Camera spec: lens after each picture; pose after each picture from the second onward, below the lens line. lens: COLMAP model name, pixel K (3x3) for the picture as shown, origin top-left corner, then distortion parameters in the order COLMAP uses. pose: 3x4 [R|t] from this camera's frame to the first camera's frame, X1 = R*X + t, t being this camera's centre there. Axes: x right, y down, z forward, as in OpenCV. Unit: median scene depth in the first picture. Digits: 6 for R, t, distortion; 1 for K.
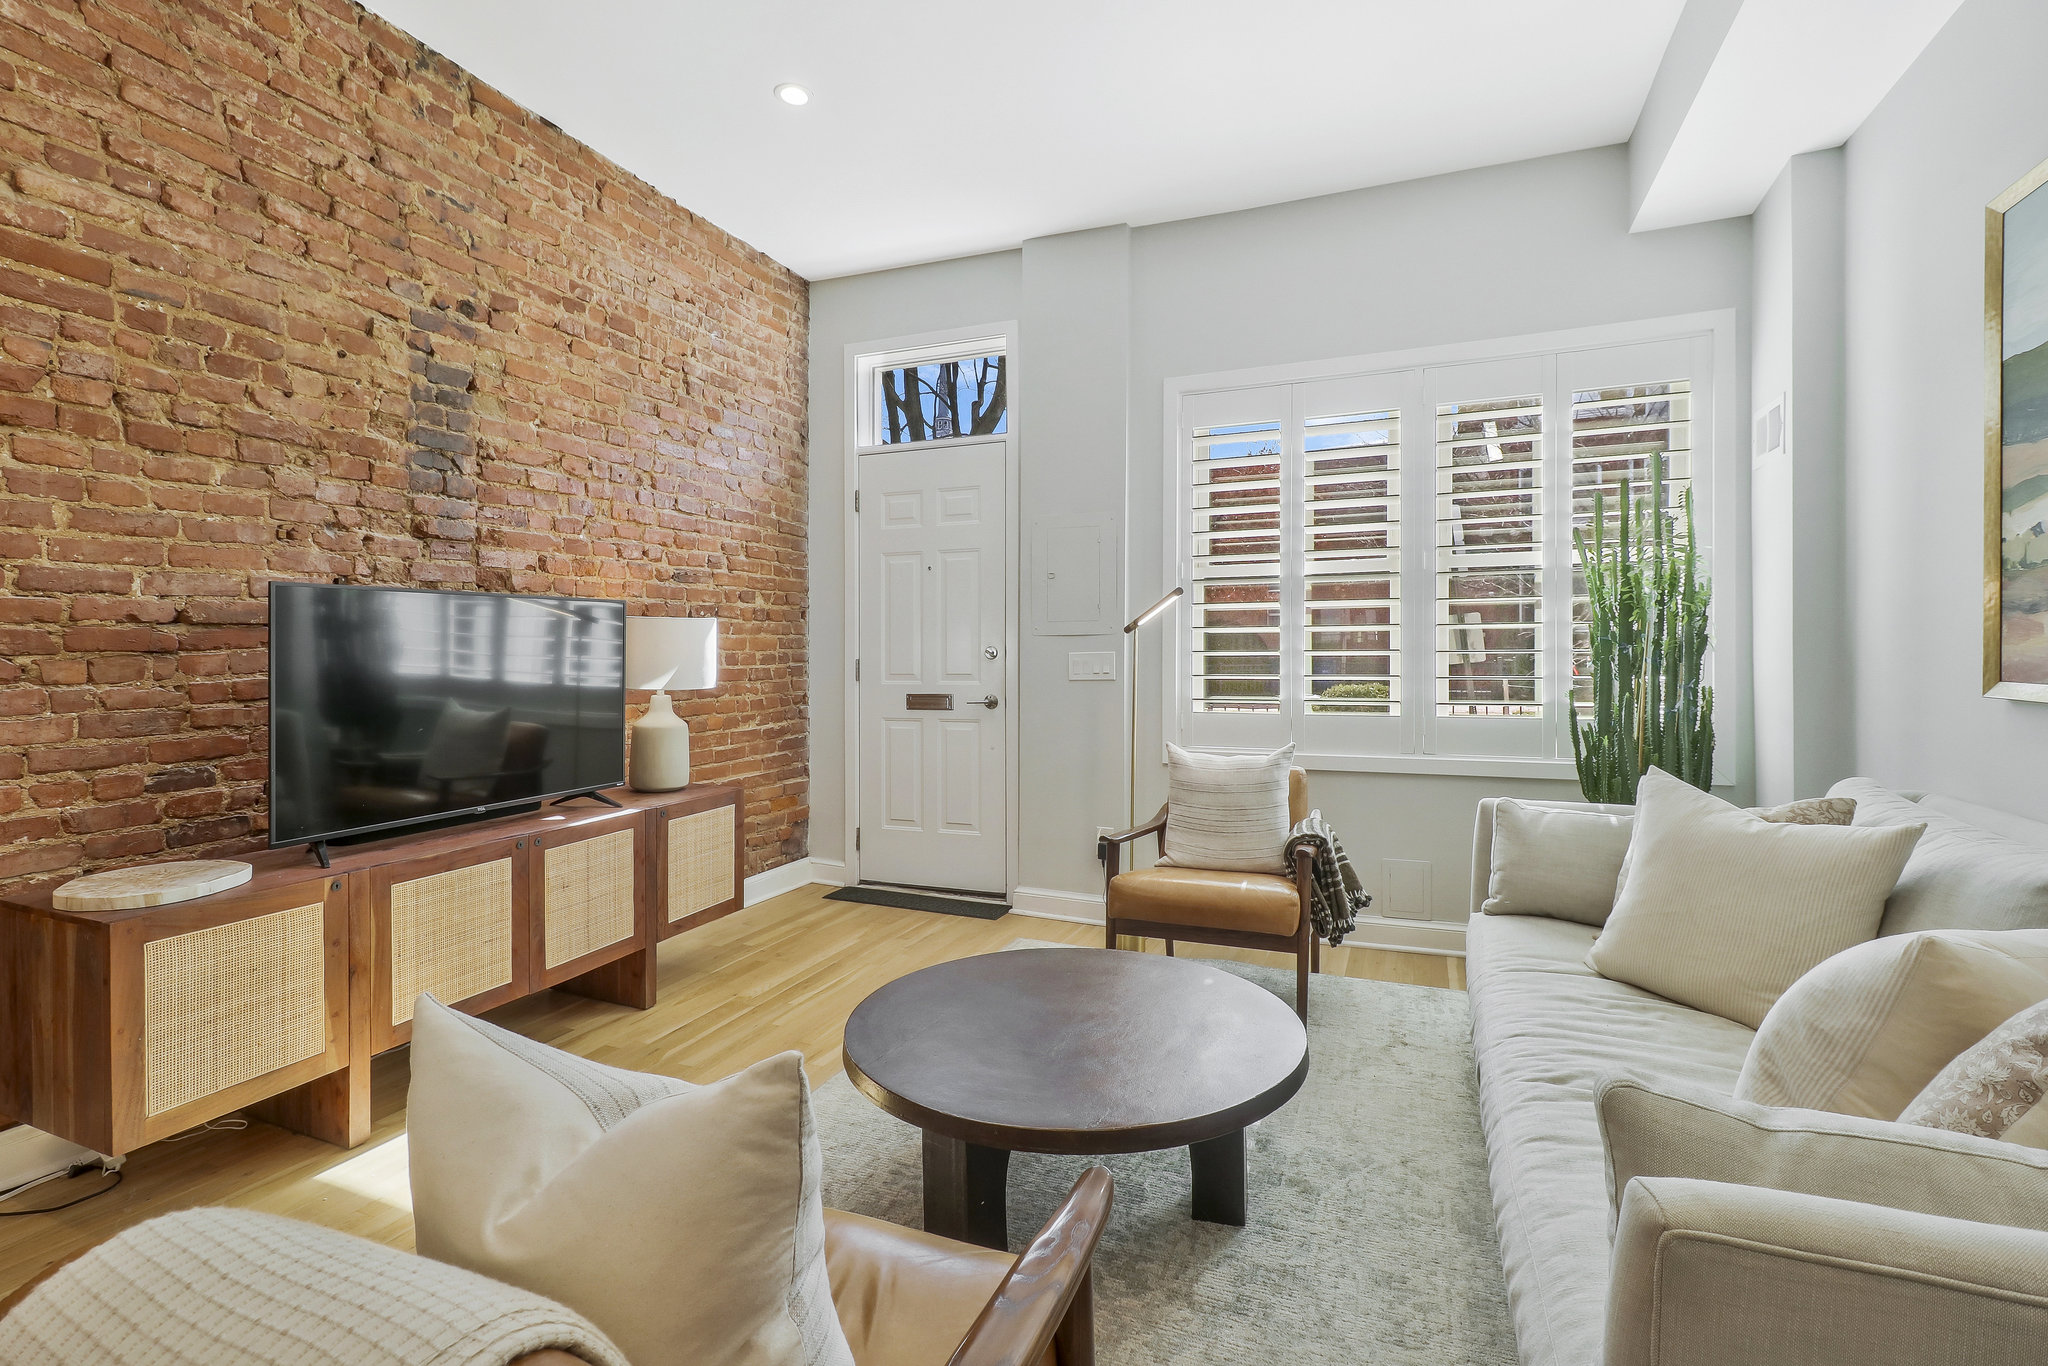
lens RADIAL K [[932.4, 0, 1021.7], [0, 932.4, 647.4], [0, 0, 1]] dist [-0.000644, 0.000055]
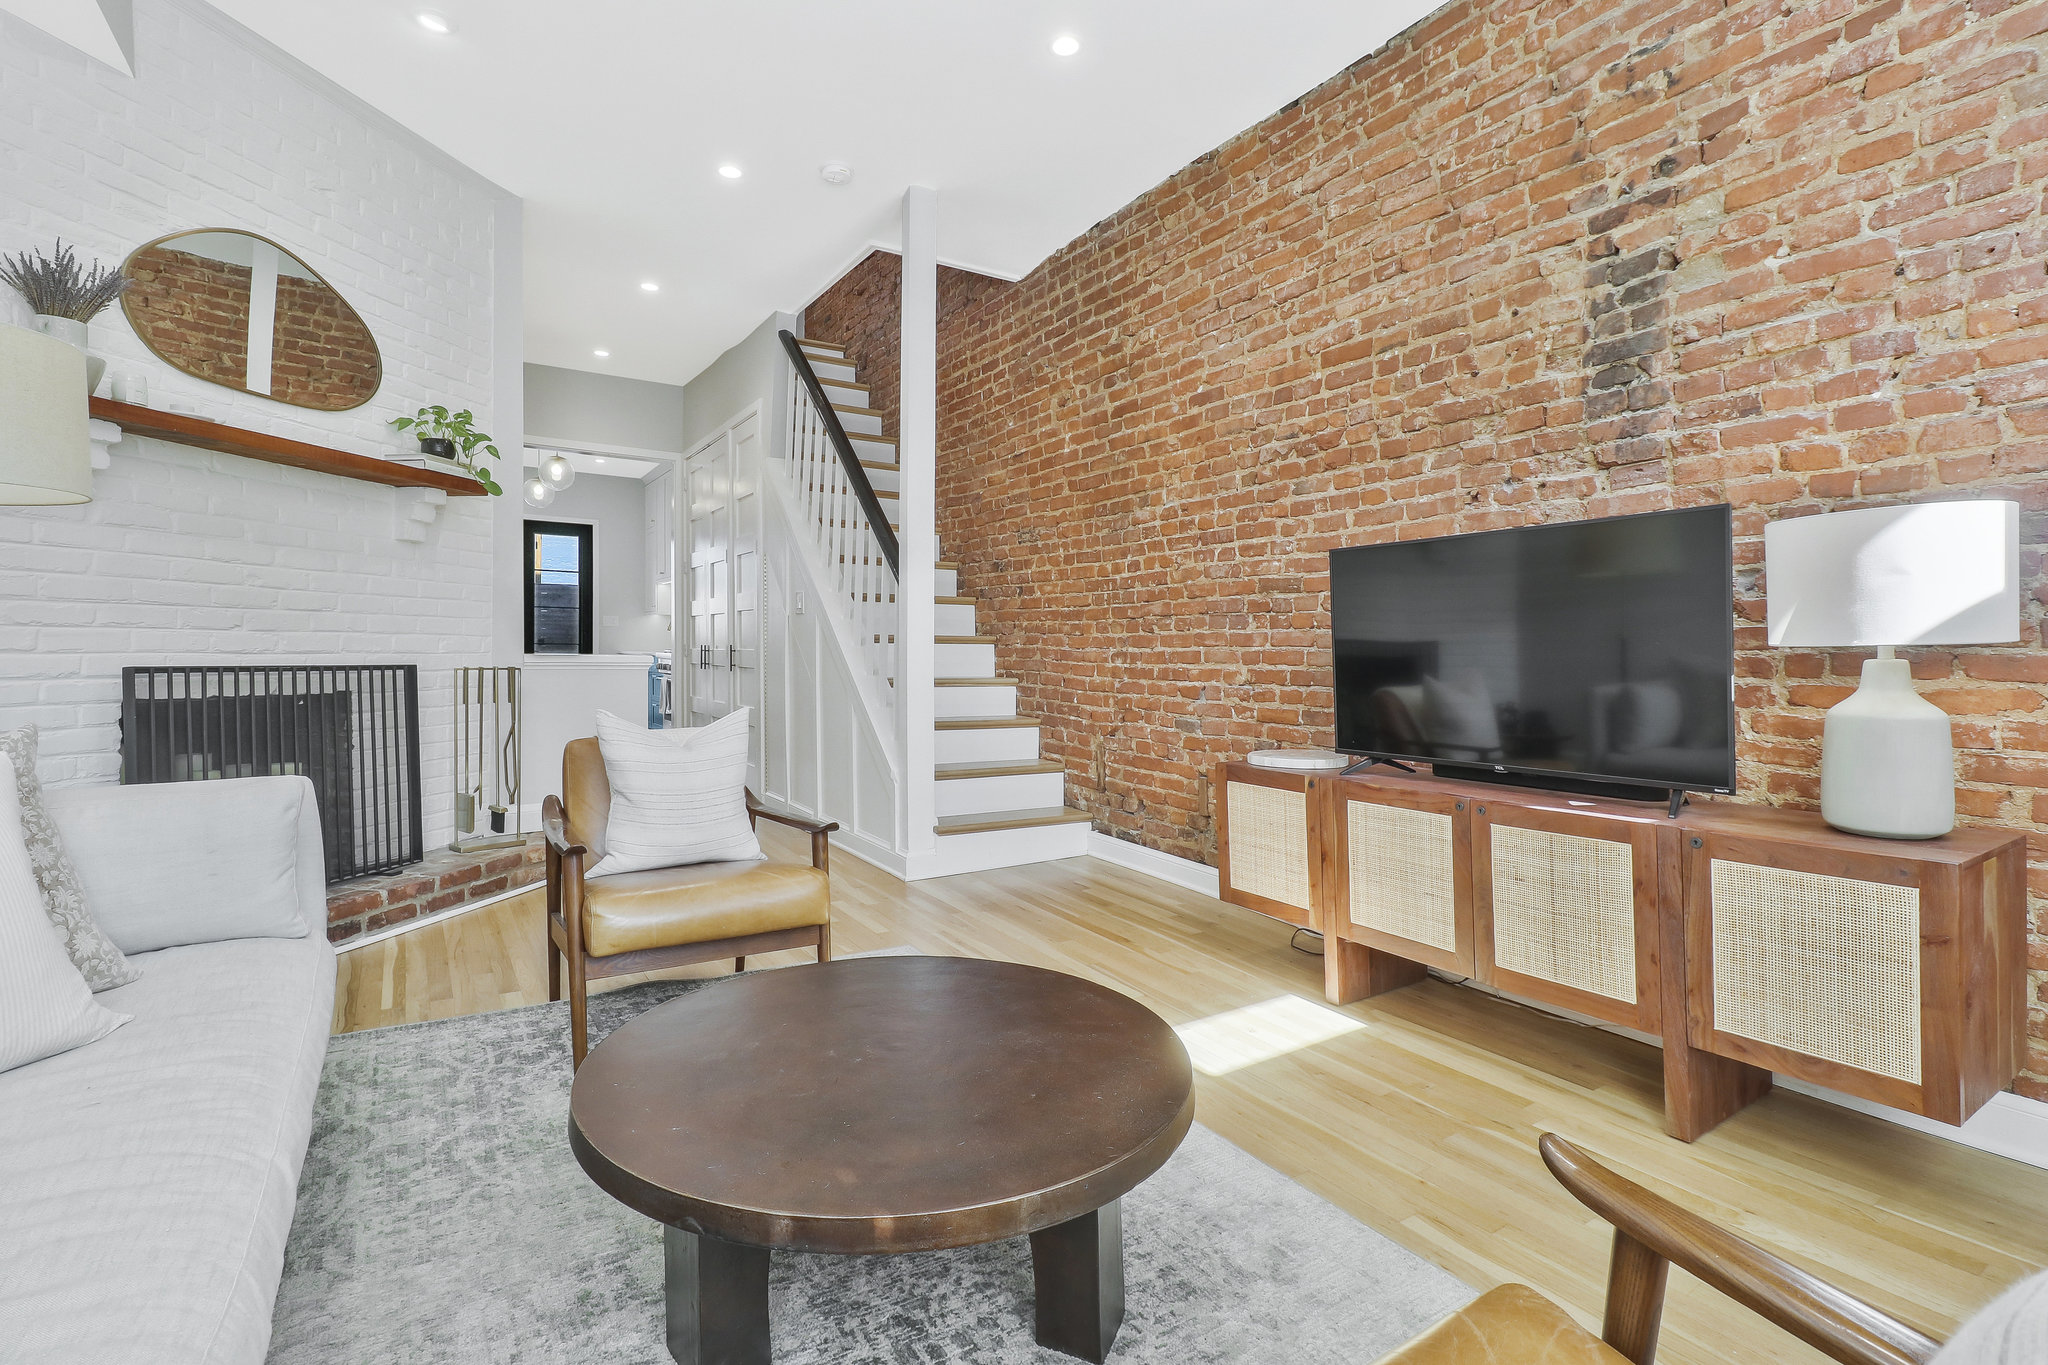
lens RADIAL K [[948.3, 0, 1024.3], [0, 948.3, 666.5], [0, 0, 1]] dist [-0.001831, 0.000294]
pose [[-0.568900, 0.011171, -0.822331, 0.415499], [-0.002556, 0.999879, 0.015351, 0.058206], [0.822402, 0.010835, -0.568803, 1.072833]]
